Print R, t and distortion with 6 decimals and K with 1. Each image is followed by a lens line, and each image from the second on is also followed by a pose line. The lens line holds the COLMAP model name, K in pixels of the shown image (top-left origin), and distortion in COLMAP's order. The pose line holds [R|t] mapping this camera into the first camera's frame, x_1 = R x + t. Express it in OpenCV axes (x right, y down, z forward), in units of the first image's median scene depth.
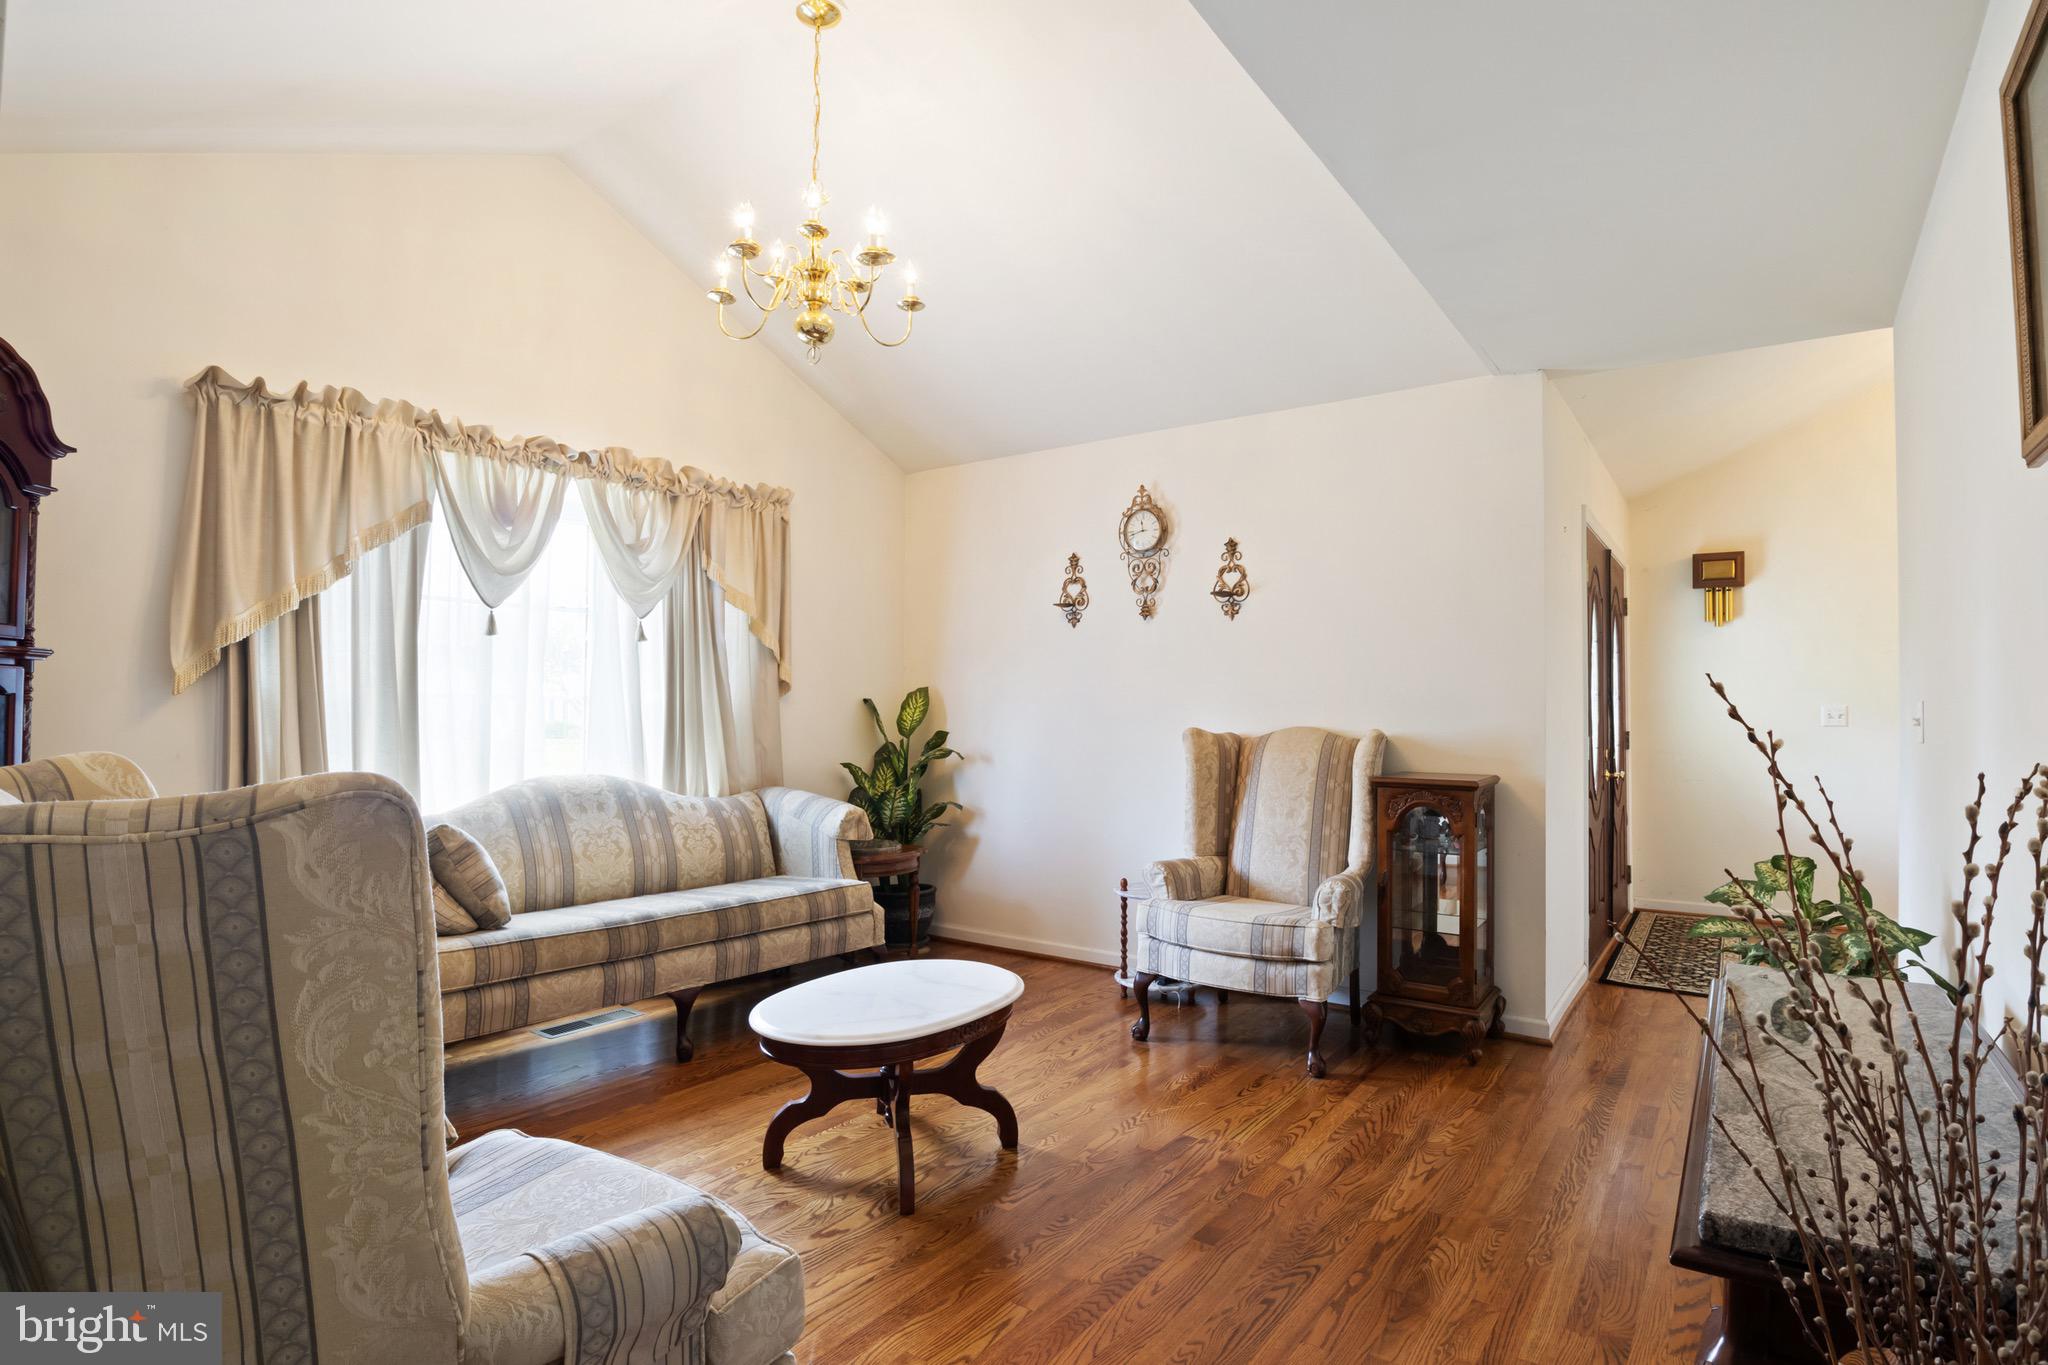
lens RADIAL K [[1050.9, 0, 1026.9], [0, 1050.9, 715.6], [0, 0, 1]] dist [-0.020380, -0.000132]
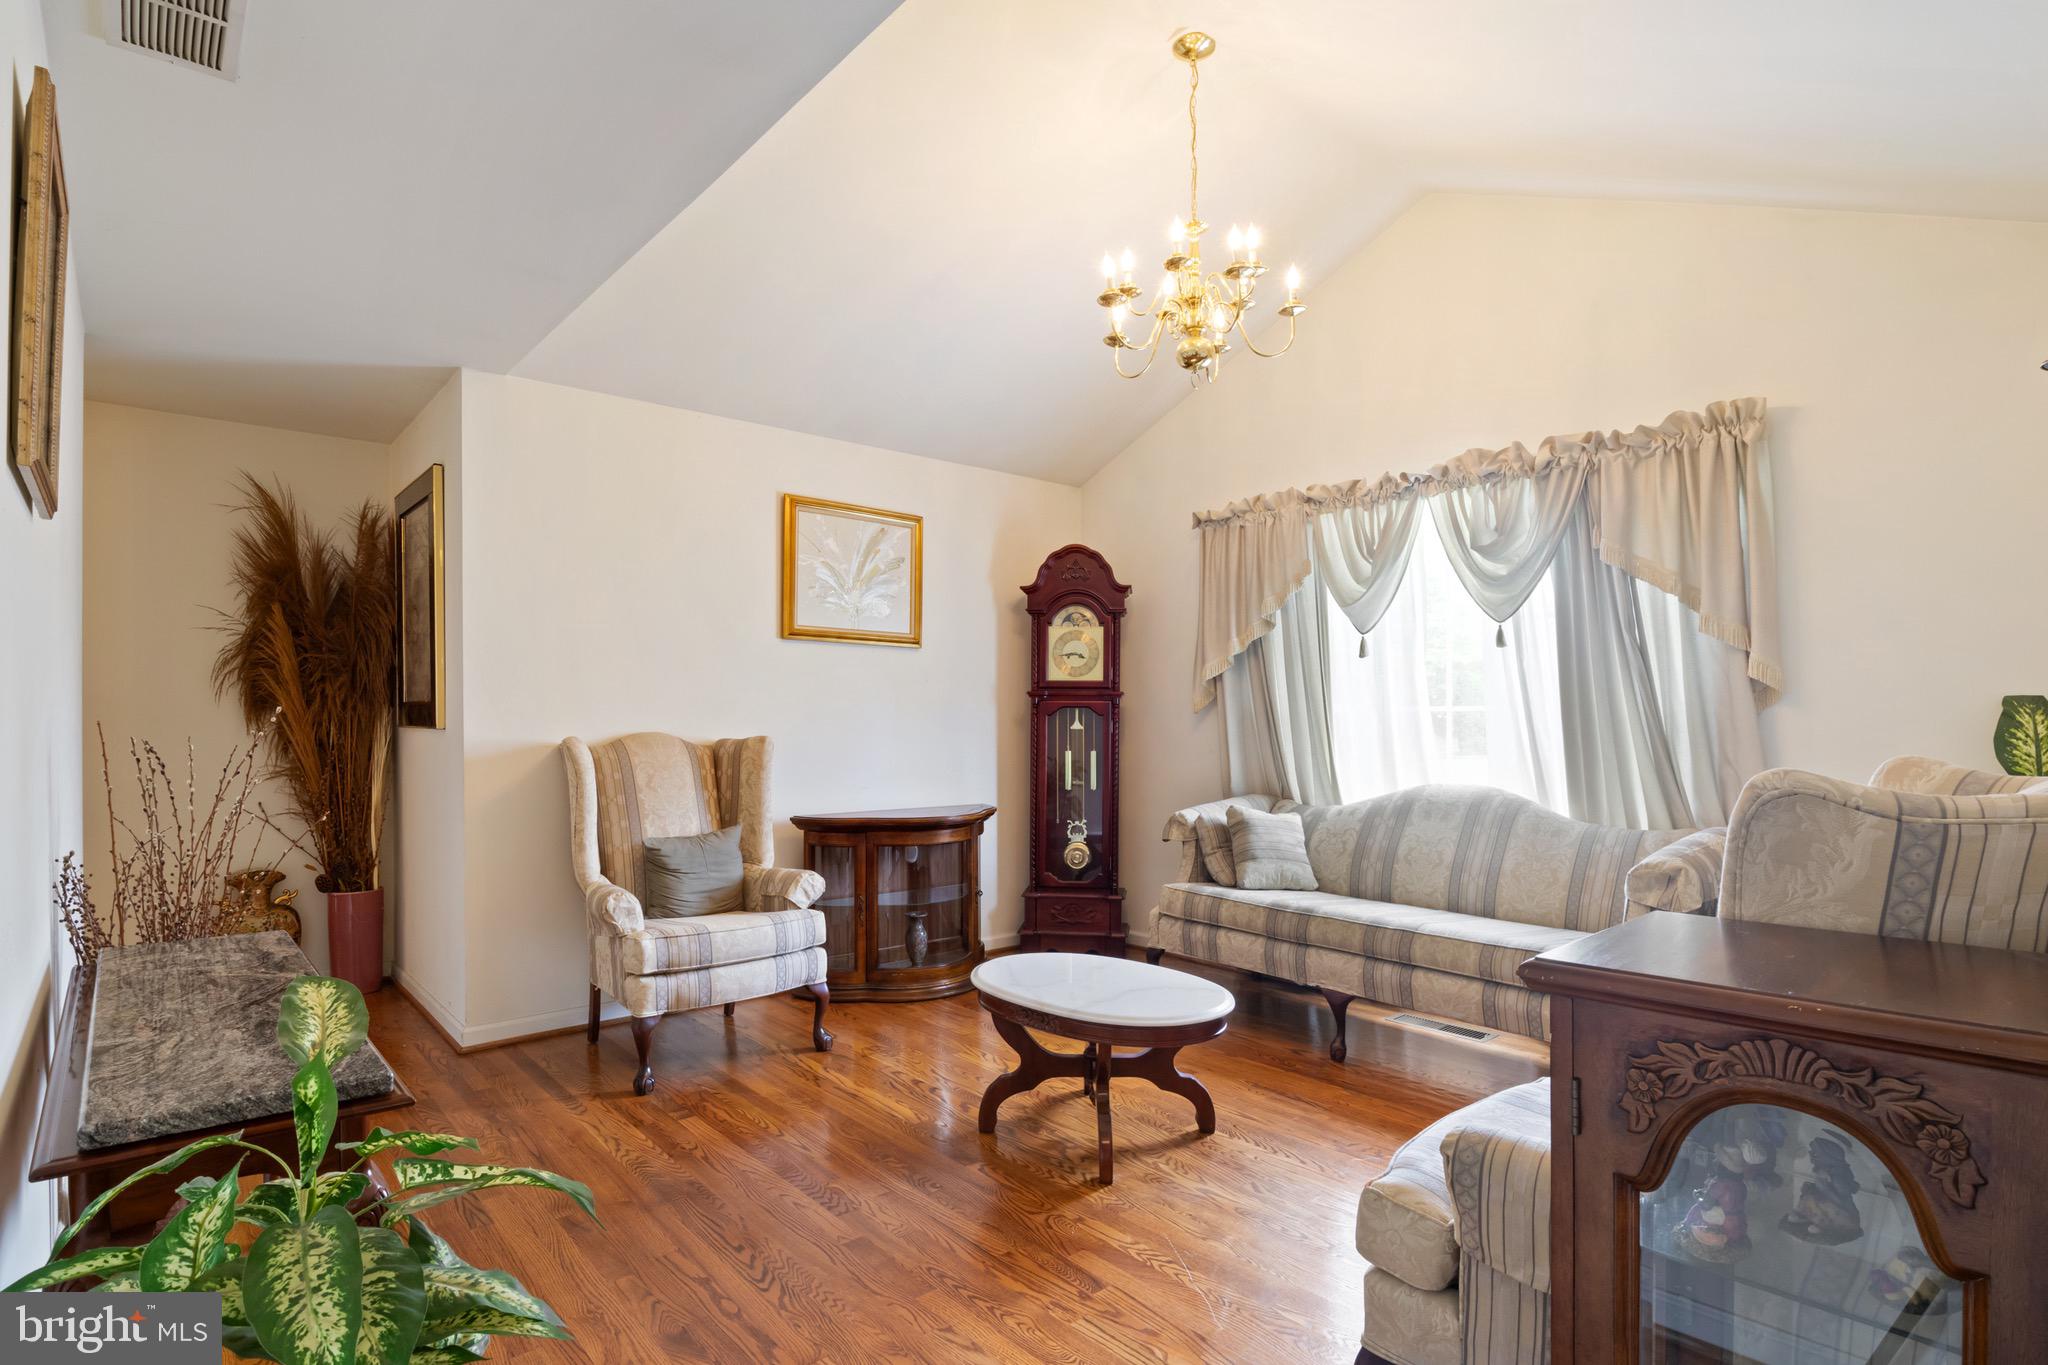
lens RADIAL K [[1050.9, 0, 1026.9], [0, 1050.9, 715.6], [0, 0, 1]] dist [-0.020380, -0.000132]
pose [[-0.232016, -0.010921, -0.972651, 0.700514], [-0.003675, 0.999940, -0.010351, 0.002035], [0.972705, 0.001173, -0.232042, 0.882936]]
